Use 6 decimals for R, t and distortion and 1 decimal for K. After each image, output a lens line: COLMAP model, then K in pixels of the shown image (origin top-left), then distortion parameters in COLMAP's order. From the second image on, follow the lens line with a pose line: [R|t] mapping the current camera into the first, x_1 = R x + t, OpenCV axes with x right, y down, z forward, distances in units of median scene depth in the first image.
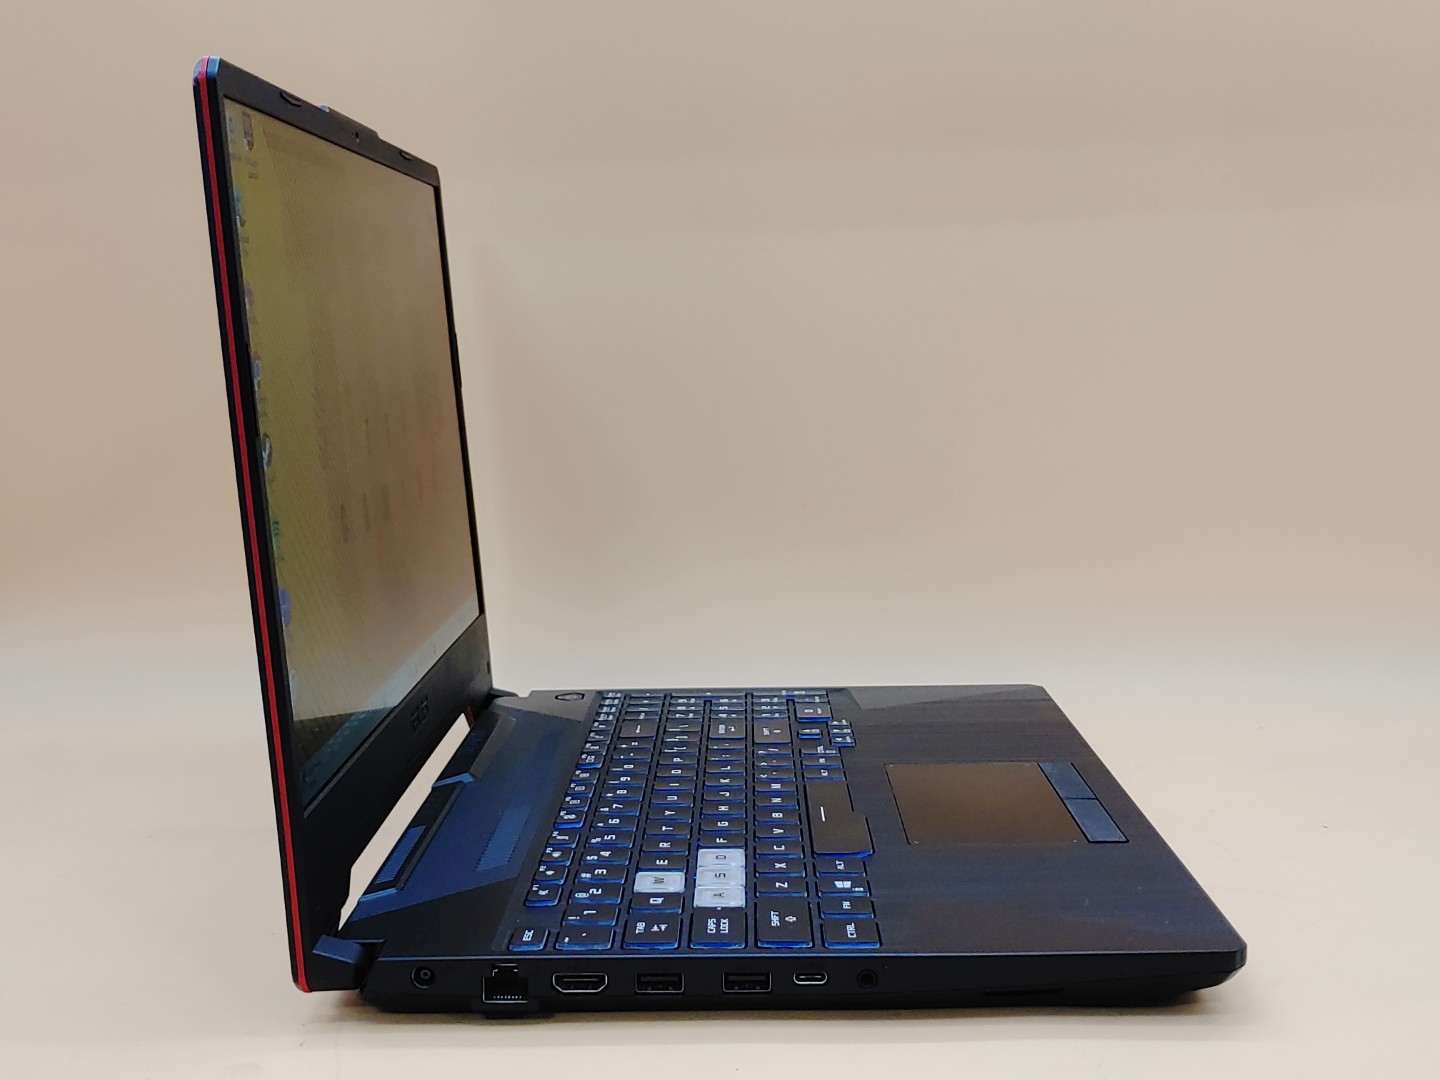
lens RADIAL K [[1756.0, 0, 720.4], [0, 1756.0, 540.0], [0, 0, 1]] dist [-0.003561, 0.000000]
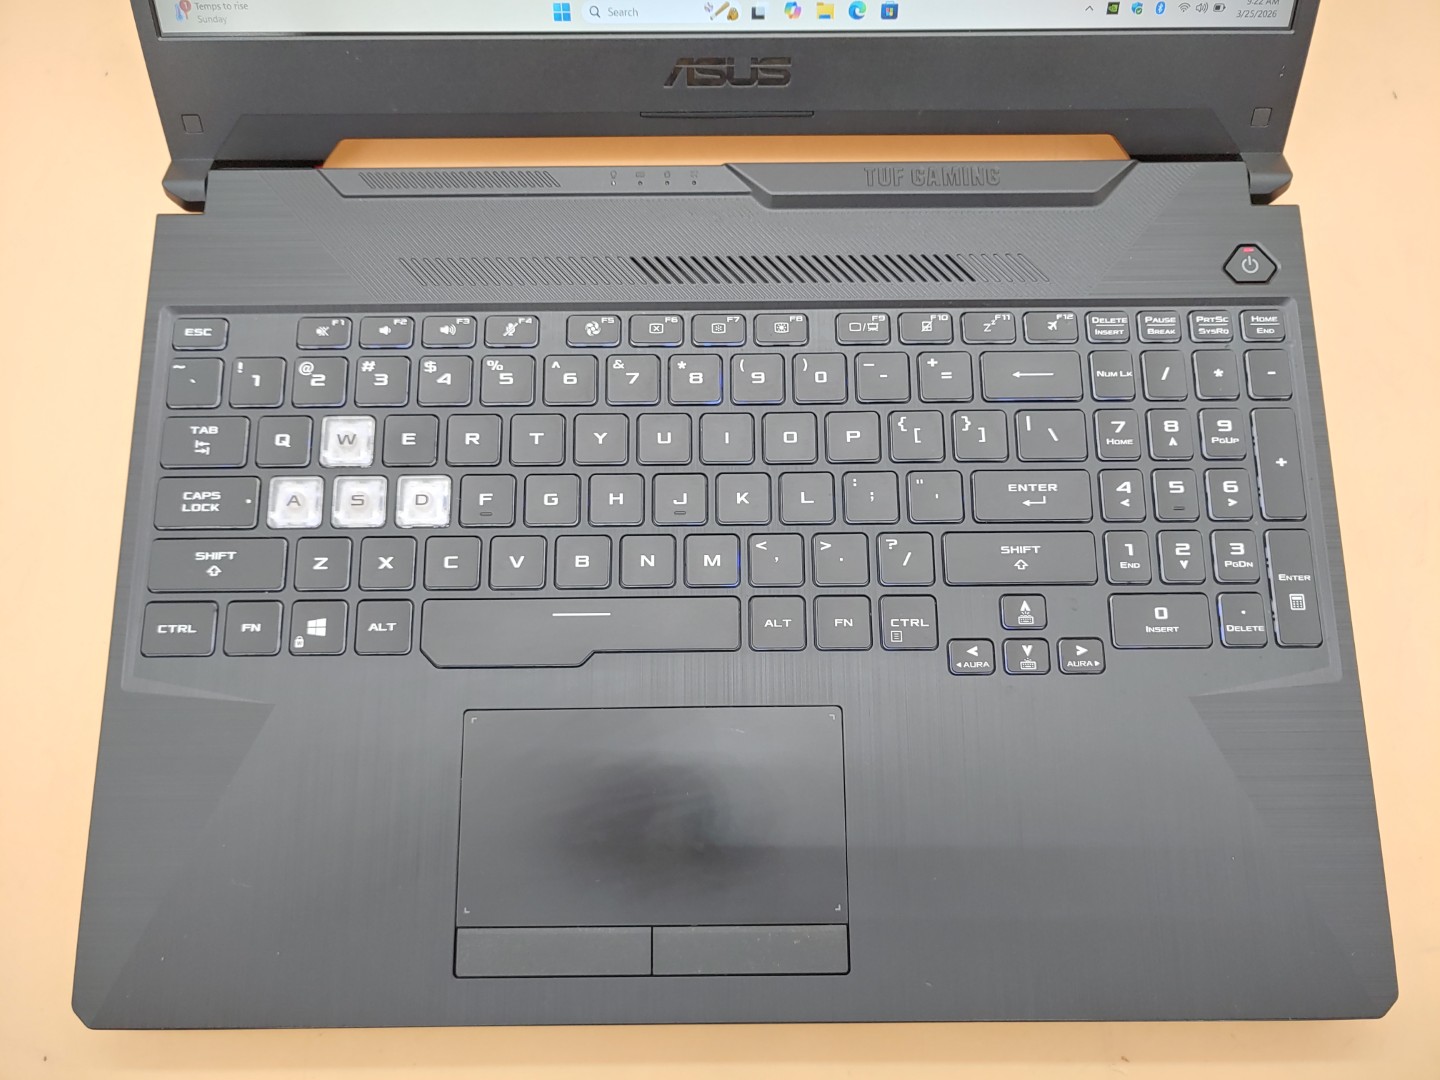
lens RADIAL K [[1092.9, 0, 718.2], [0, 1092.9, 538.8], [0, 0, 1]] dist [0.003602, -0.000011]
pose [[0.024533, 0.981788, -0.188389, 0.139162], [-0.130144, 0.189979, 0.973124, -0.414251], [0.991191, 0.000644, 0.132435, 1.133503]]
